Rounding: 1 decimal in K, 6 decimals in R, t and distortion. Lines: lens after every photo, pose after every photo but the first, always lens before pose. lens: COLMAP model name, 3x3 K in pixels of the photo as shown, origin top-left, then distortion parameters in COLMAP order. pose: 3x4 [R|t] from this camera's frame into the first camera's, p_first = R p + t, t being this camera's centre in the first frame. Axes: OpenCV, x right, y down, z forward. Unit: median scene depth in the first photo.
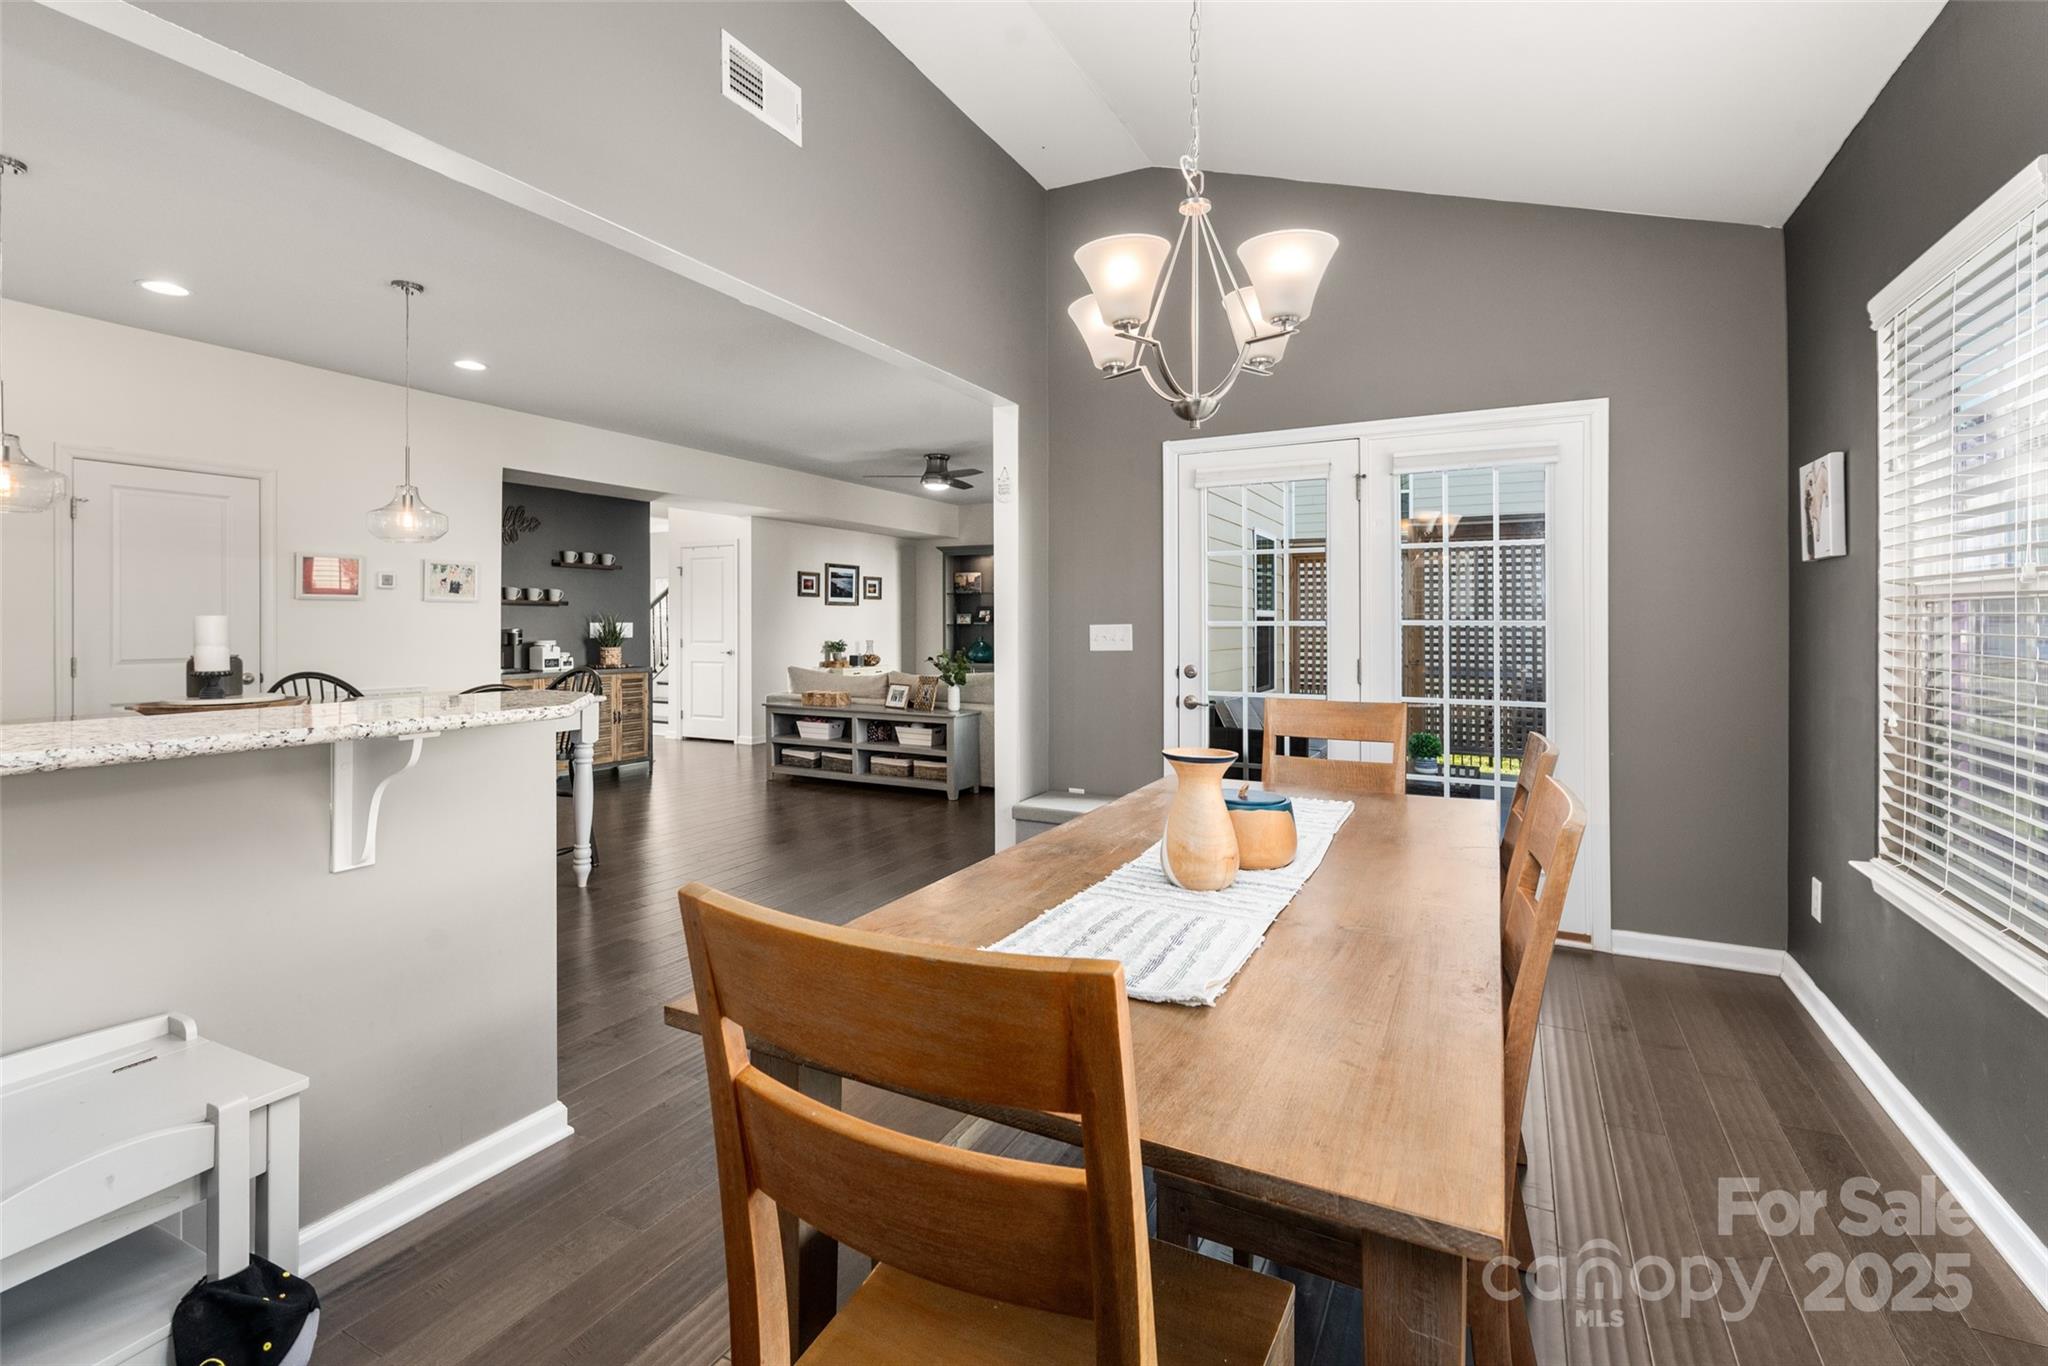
lens RADIAL K [[923.0, 0, 1021.9], [0, 923.0, 620.7], [0, 0, 1]] dist [0.000082, 0.000236]
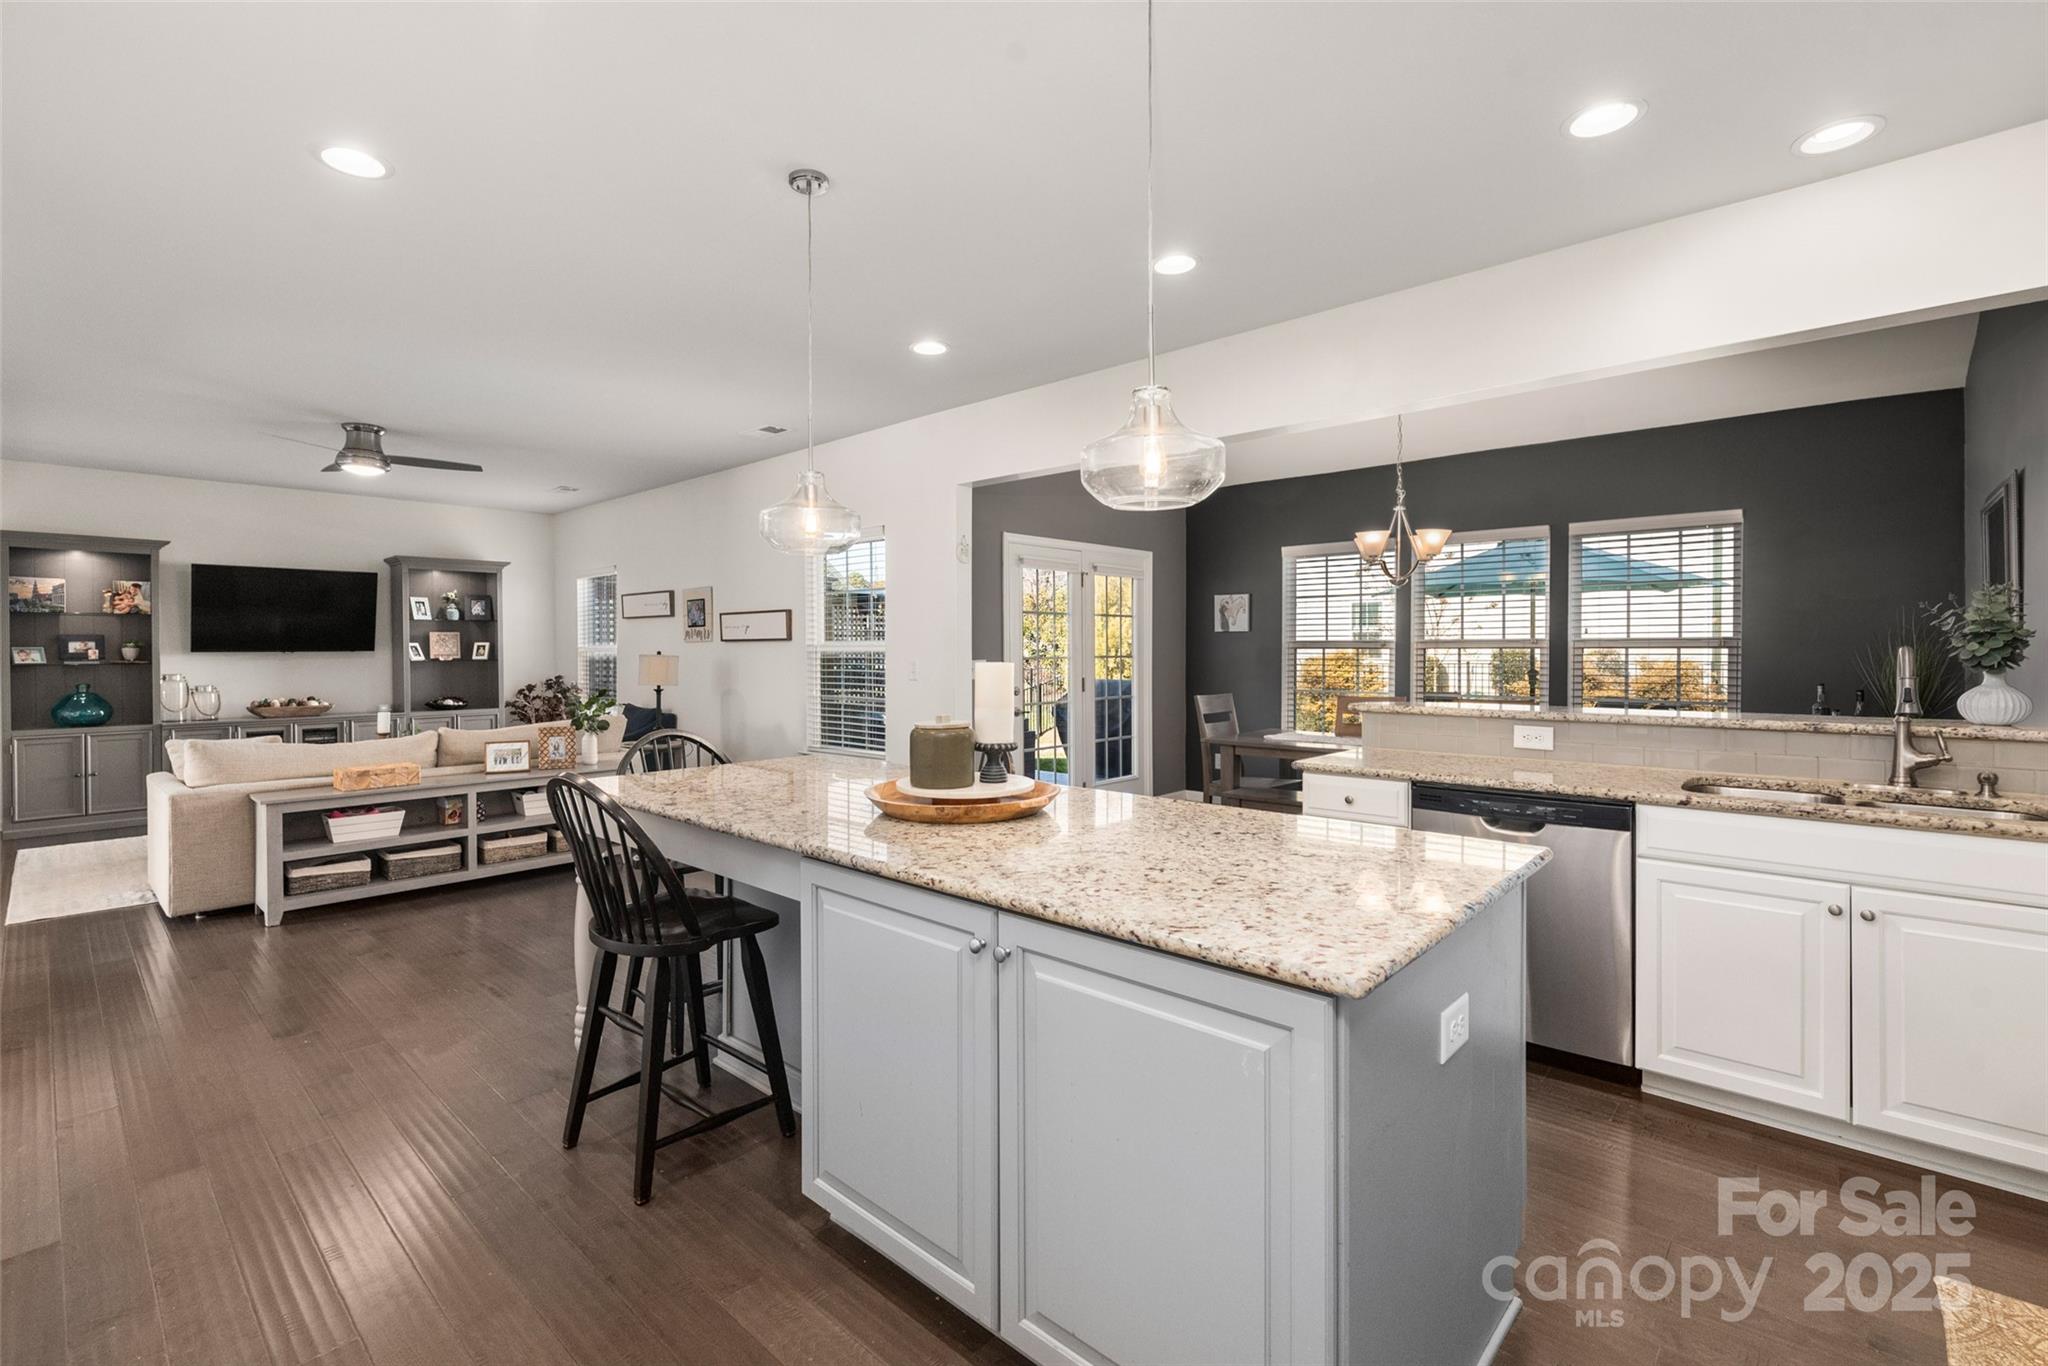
lens RADIAL K [[901.7, 0, 1015.0], [0, 901.7, 652.5], [0, 0, 1]] dist [-0.000443, -0.000172]
pose [[0.249637, -0.004693, 0.968328, -0.514298], [0.002502, 0.999988, 0.004201, -0.005071], [-0.968336, 0.001374, 0.249646, 0.273606]]
